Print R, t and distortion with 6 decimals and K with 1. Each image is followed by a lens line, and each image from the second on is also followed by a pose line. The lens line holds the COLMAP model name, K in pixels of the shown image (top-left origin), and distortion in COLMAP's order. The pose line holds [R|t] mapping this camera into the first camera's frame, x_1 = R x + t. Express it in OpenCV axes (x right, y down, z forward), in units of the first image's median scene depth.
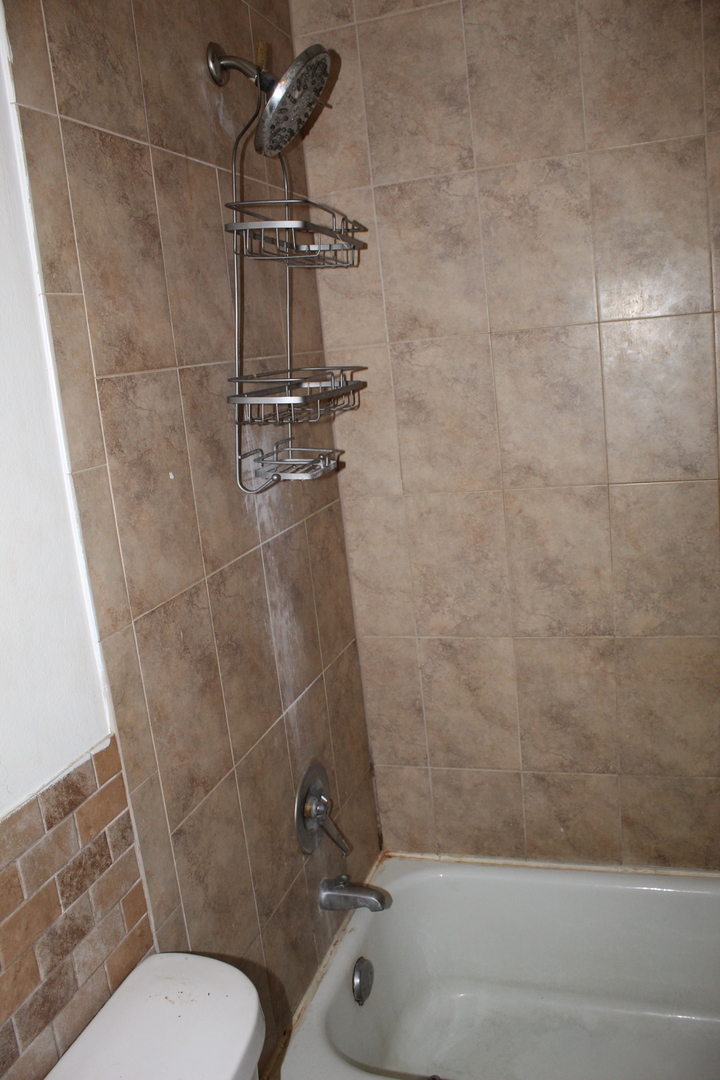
lens RADIAL K [[905.9, 0, 360.0], [0, 905.9, 540.0], [0, 0, 1]] dist [-0.164596, 0.132194]
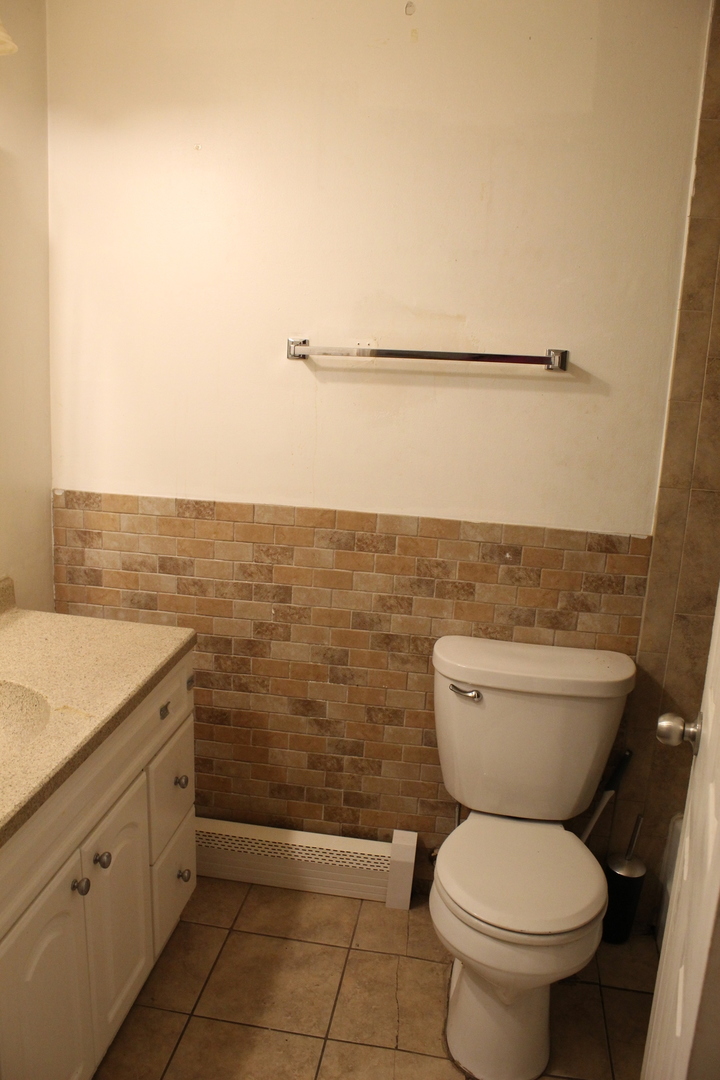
lens RADIAL K [[905.9, 0, 360.0], [0, 905.9, 540.0], [0, 0, 1]] dist [-0.164596, 0.132194]
pose [[0.147700, 0.340936, -0.928411, 1.512524], [-0.265527, 0.917914, 0.294838, -0.187187], [0.952722, 0.202970, 0.226104, -0.045050]]
